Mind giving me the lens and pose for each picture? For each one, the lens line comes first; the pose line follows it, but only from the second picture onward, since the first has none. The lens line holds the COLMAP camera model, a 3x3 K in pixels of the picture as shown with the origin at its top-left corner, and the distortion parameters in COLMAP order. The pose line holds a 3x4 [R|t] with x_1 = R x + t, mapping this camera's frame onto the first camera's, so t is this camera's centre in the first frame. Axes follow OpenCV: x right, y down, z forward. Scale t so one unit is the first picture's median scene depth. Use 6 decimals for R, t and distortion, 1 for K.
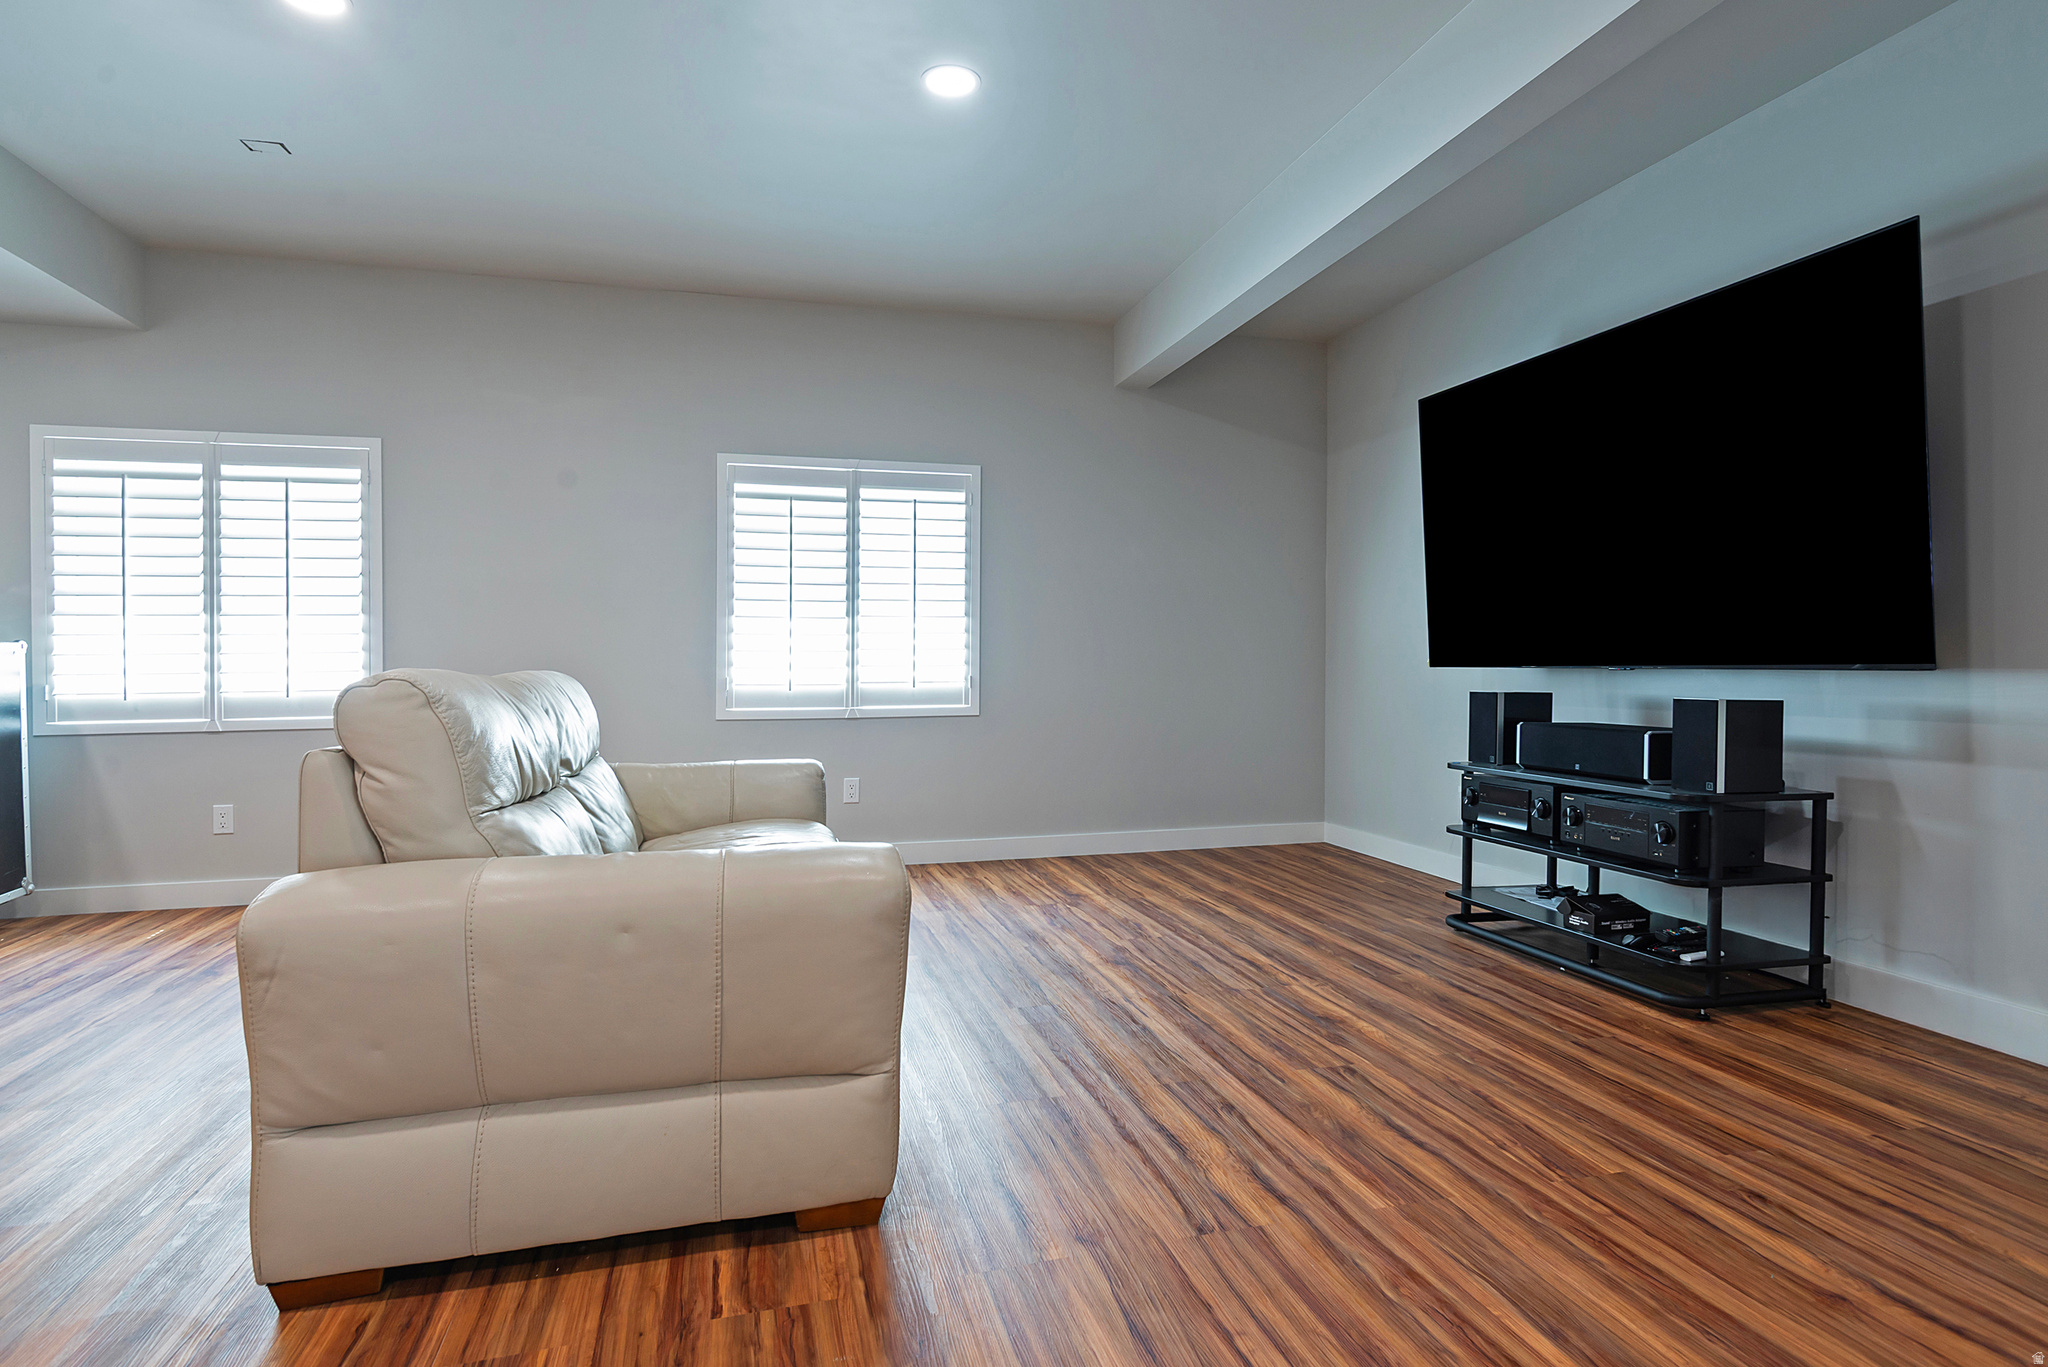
lens RADIAL K [[1074.8, 0, 1082.3], [0, 1074.8, 660.5], [0, 0, 1]] dist [-0.013561, -0.006577]
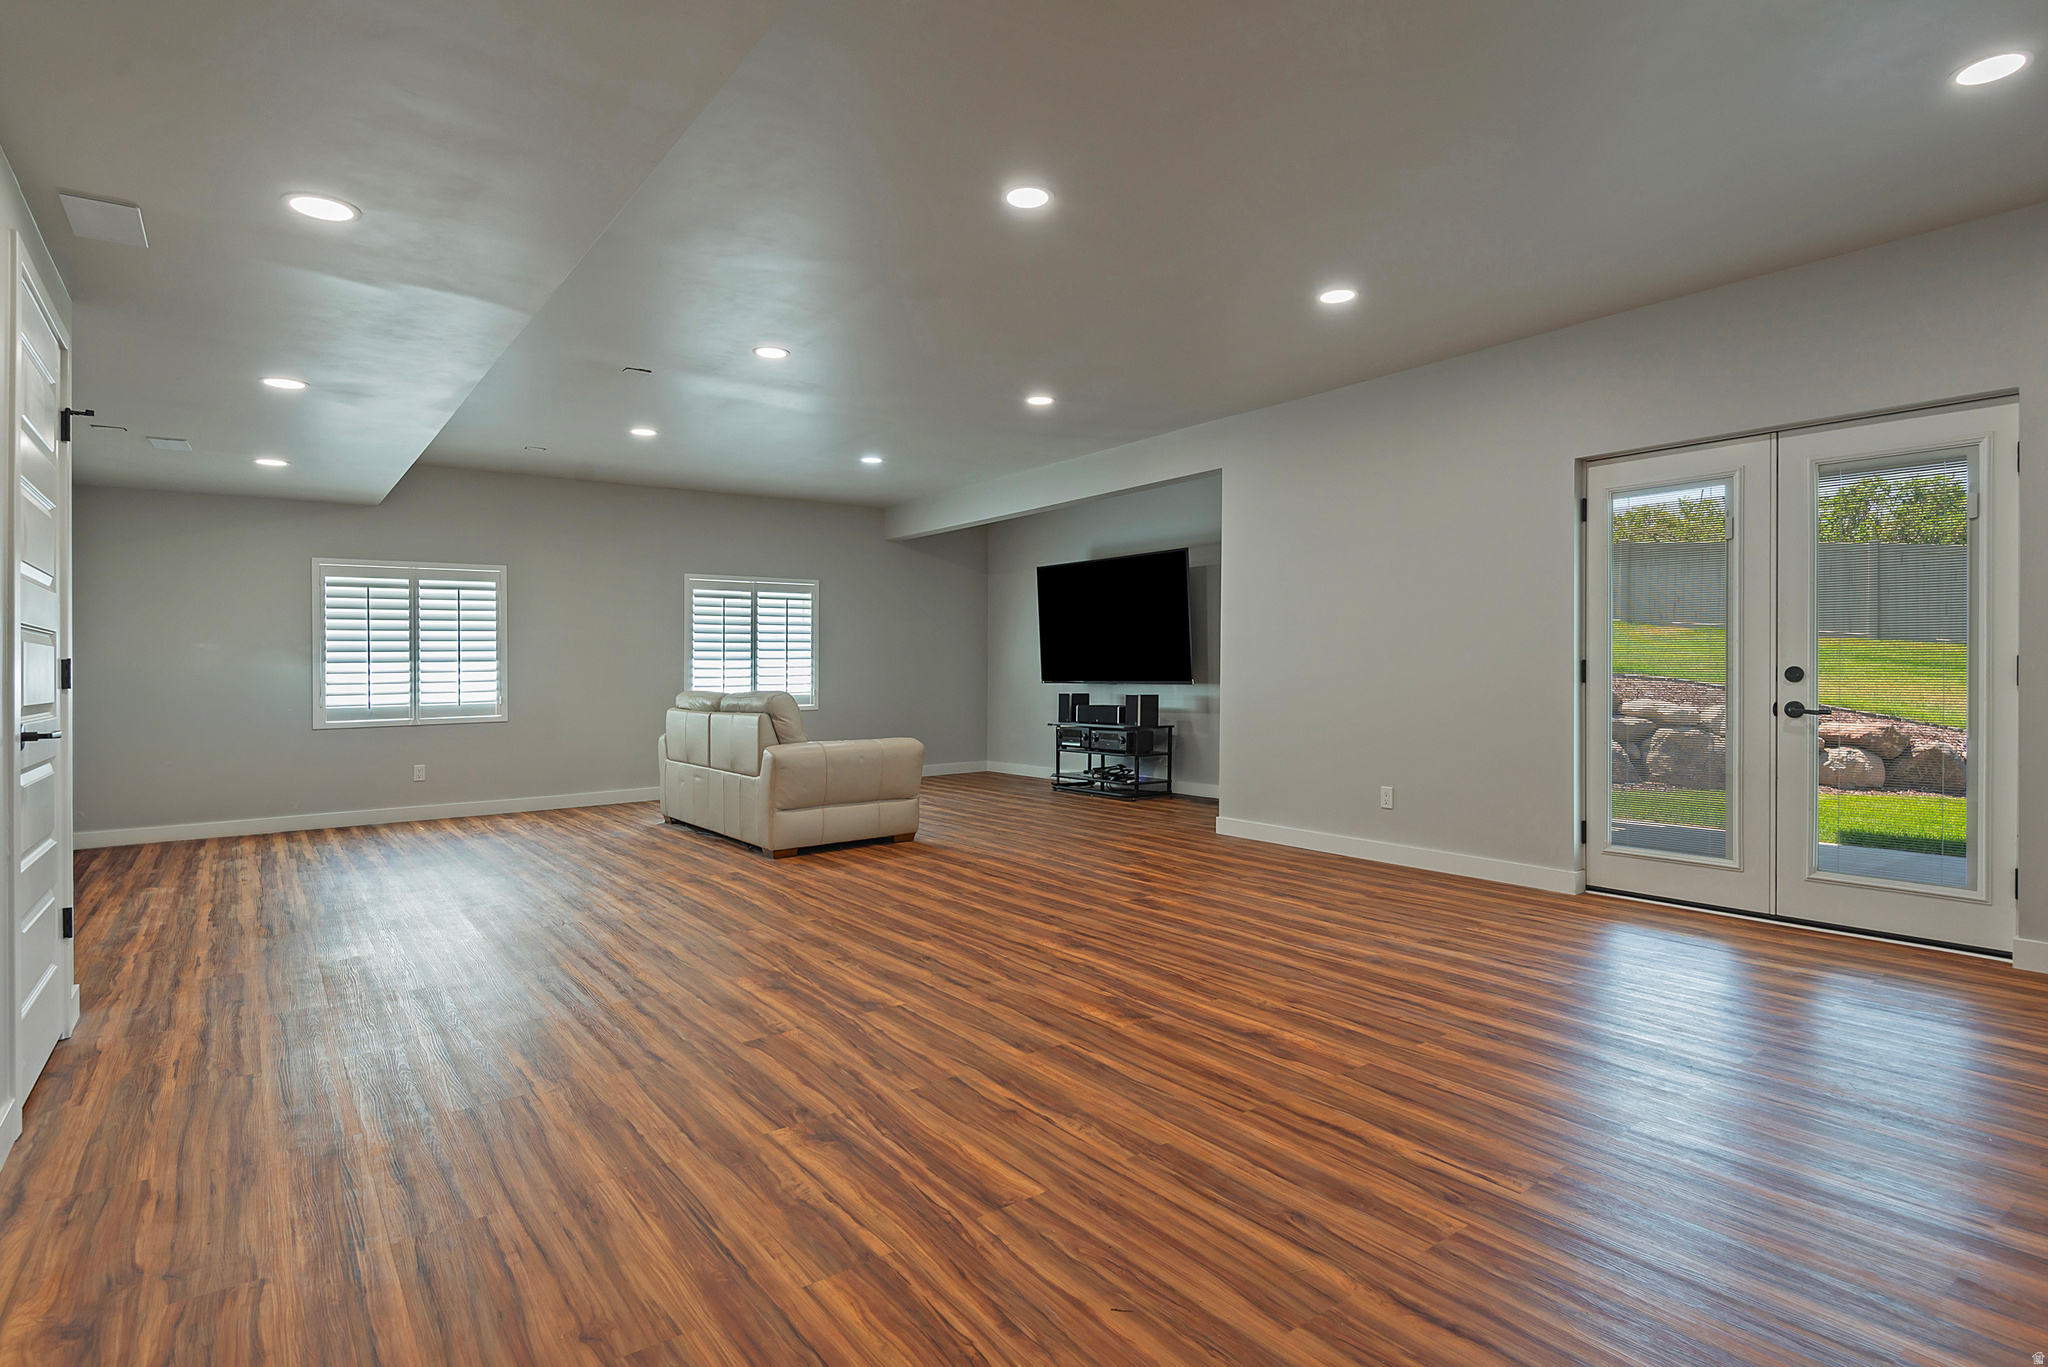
lens RADIAL K [[1040.4, 0, 1025.3], [0, 1040.4, 673.7], [0, 0, 1]] dist [0.008591, -0.000302]
pose [[0.947038, -0.008425, 0.321011, -0.485887], [0.005993, 0.999945, 0.008564, -0.037778], [-0.321066, -0.006186, 0.947037, -1.258541]]
